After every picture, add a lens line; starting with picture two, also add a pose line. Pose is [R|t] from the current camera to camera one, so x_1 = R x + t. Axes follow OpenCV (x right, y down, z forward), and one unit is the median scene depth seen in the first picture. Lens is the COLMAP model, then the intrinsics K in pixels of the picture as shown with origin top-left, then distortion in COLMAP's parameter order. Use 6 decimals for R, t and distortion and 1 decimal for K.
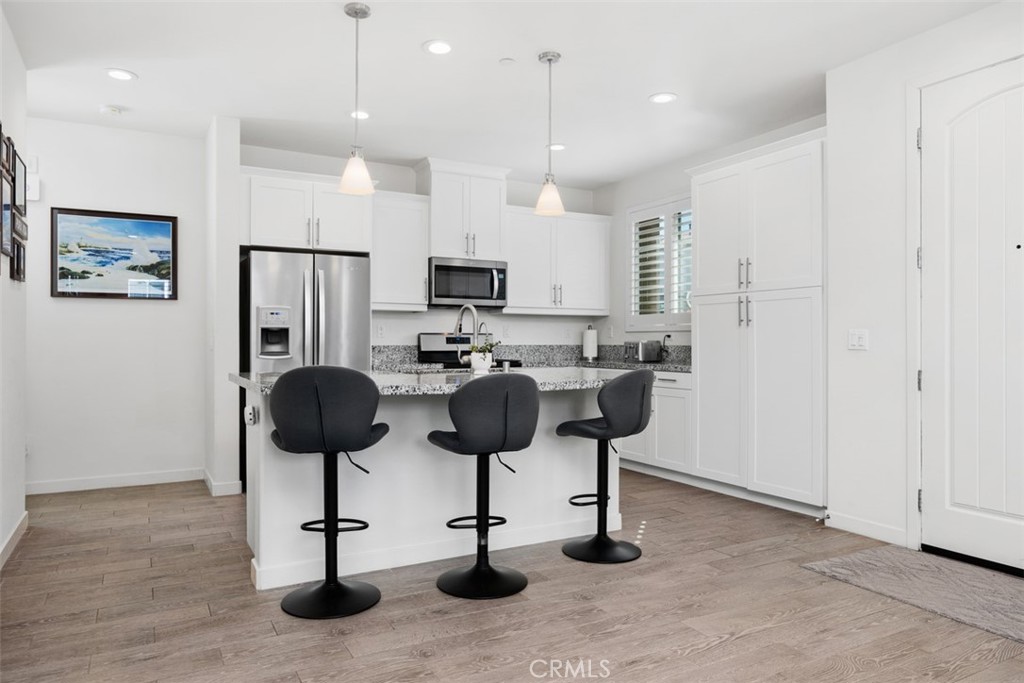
lens RADIAL K [[683.4, 0, 511.4], [0, 683.4, 342.0], [0, 0, 1]] dist [-0.007778, 0.000428]
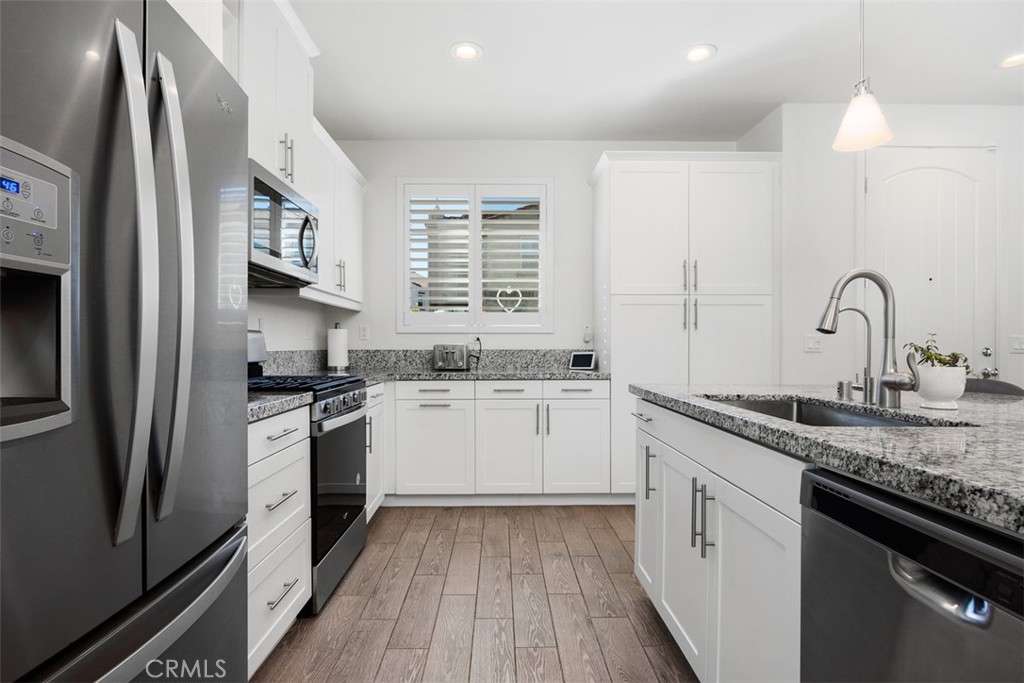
lens RADIAL K [[516.8, 0, 511.4], [0, 516.8, 347.5], [0, 0, 1]] dist [0.005368, 0.000046]
pose [[0.462111, -0.002243, 0.886819, -0.314128], [0.000090, 0.999997, 0.002482, 0.000337], [-0.886822, -0.001067, 0.462110, 0.632858]]
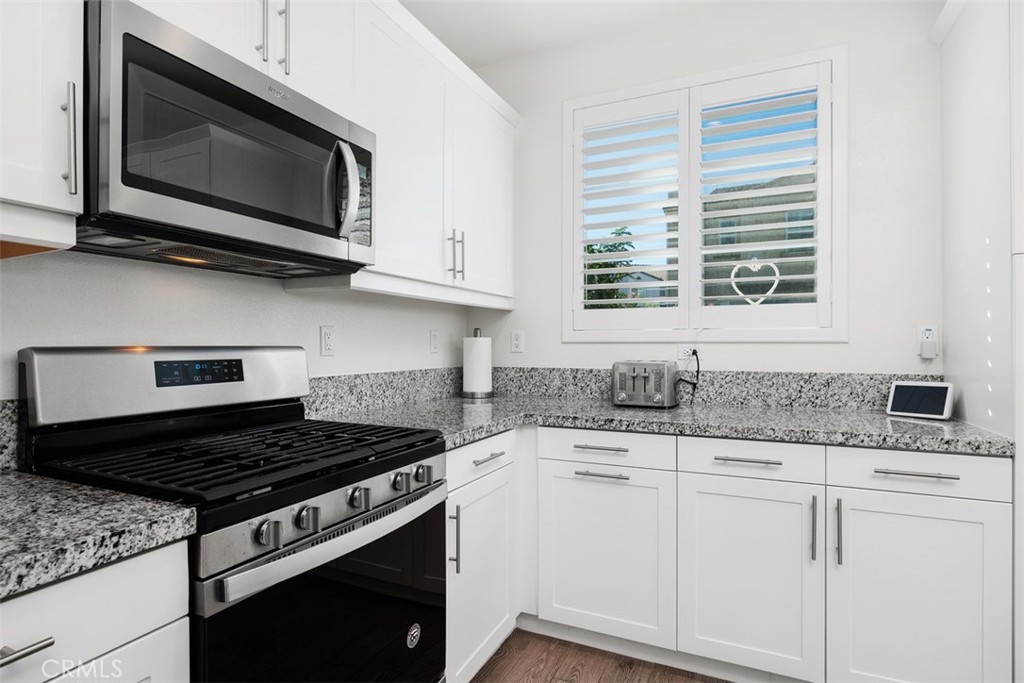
lens RADIAL K [[532.1, 0, 504.9], [0, 532.1, 347.1], [0, 0, 1]] dist [-0.002735, -0.000194]
pose [[0.814286, -0.001516, 0.580461, -0.102906], [-0.001206, 0.999990, 0.004303, -0.013604], [-0.580462, -0.004204, 0.814276, 0.731245]]
